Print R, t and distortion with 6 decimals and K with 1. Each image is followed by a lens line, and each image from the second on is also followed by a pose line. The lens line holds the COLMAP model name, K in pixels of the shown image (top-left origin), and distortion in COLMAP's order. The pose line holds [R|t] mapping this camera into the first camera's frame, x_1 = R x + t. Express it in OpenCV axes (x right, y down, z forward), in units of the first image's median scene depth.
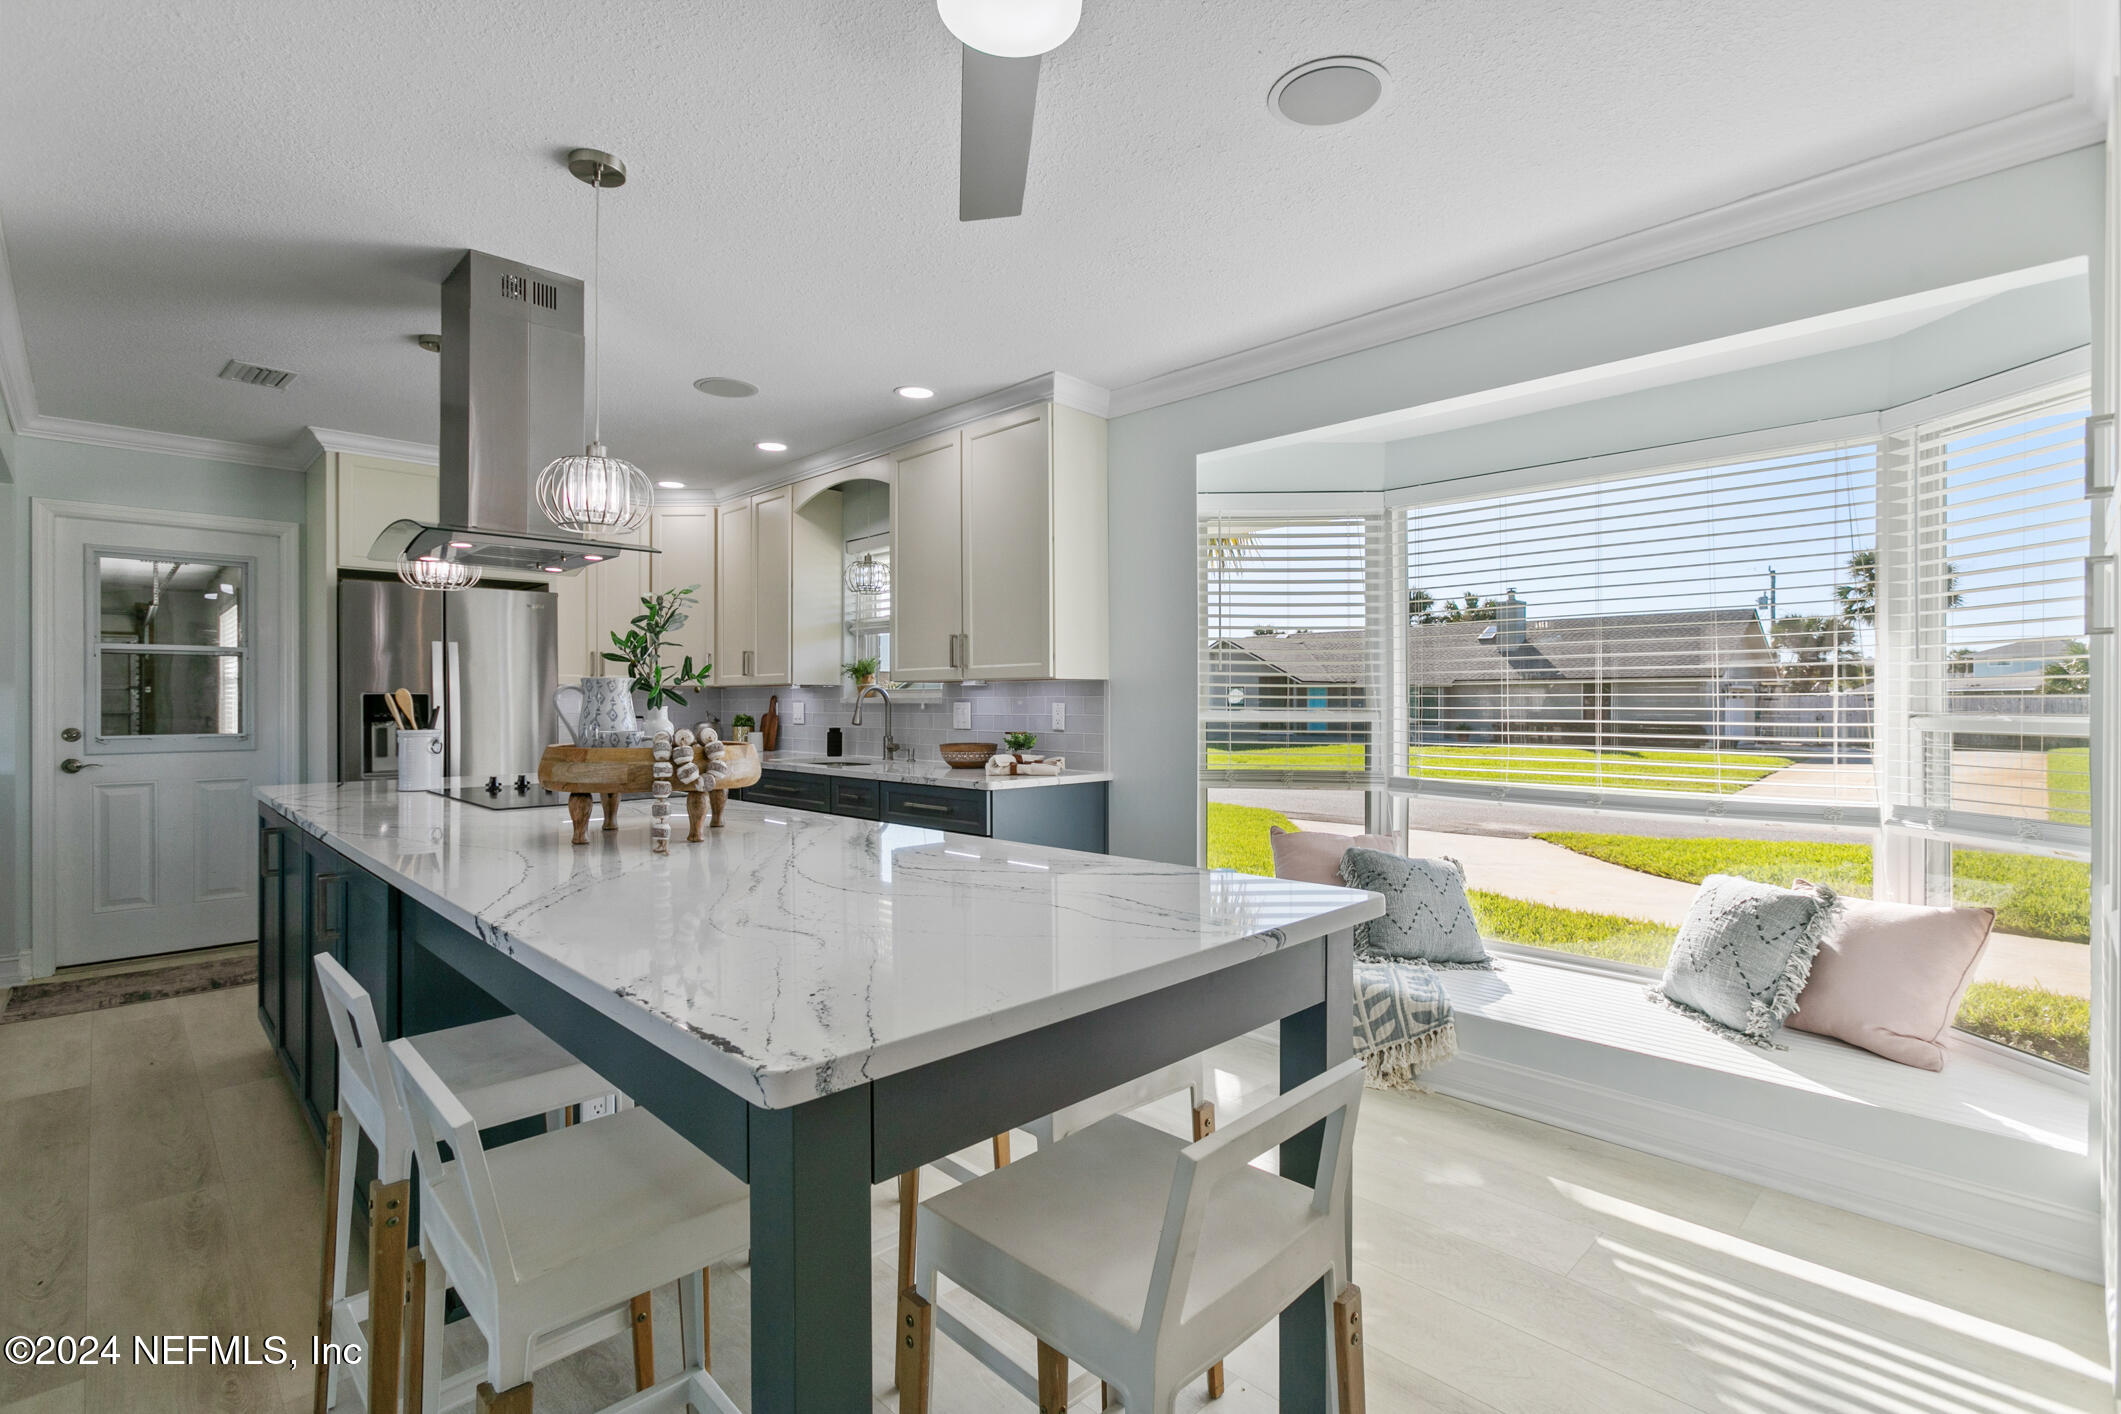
lens RADIAL K [[999.8, 0, 1060.8], [0, 999.8, 697.7], [0, 0, 1]] dist [-0.003643, -0.000219]
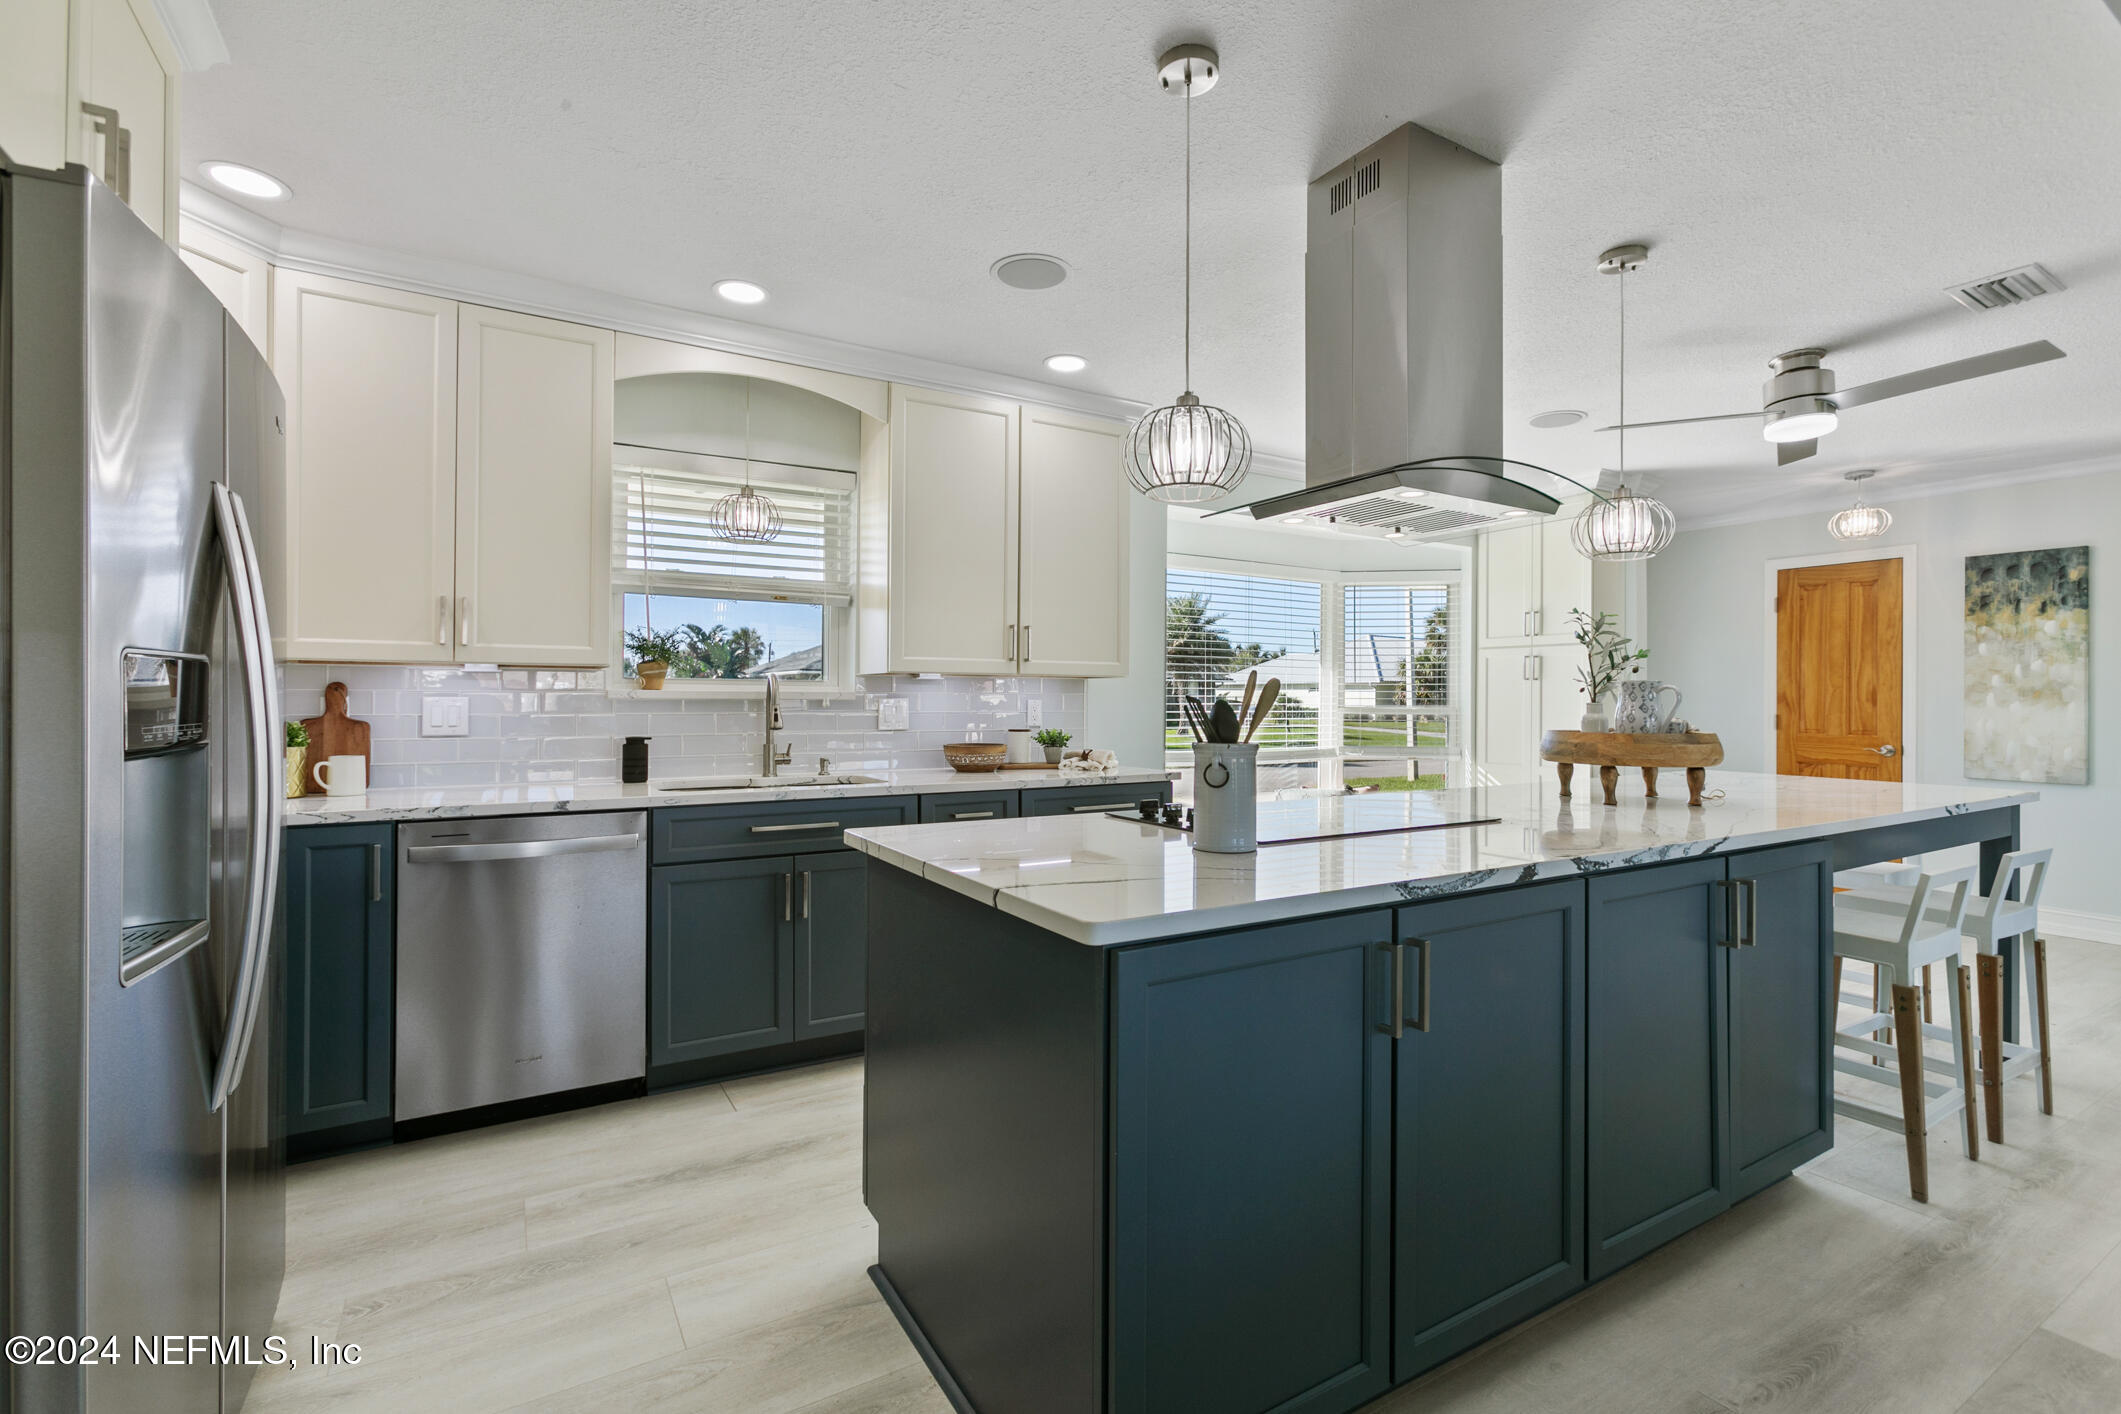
lens RADIAL K [[929.1, 0, 1060.5], [0, 929.1, 707.0], [0, 0, 1]] dist [-0.000712, 0.000065]
pose [[0.252849, -0.008386, 0.967469, -0.955897], [-0.009379, 0.999894, 0.011118, 0.002124], [-0.967460, -0.011885, 0.252744, 0.768507]]
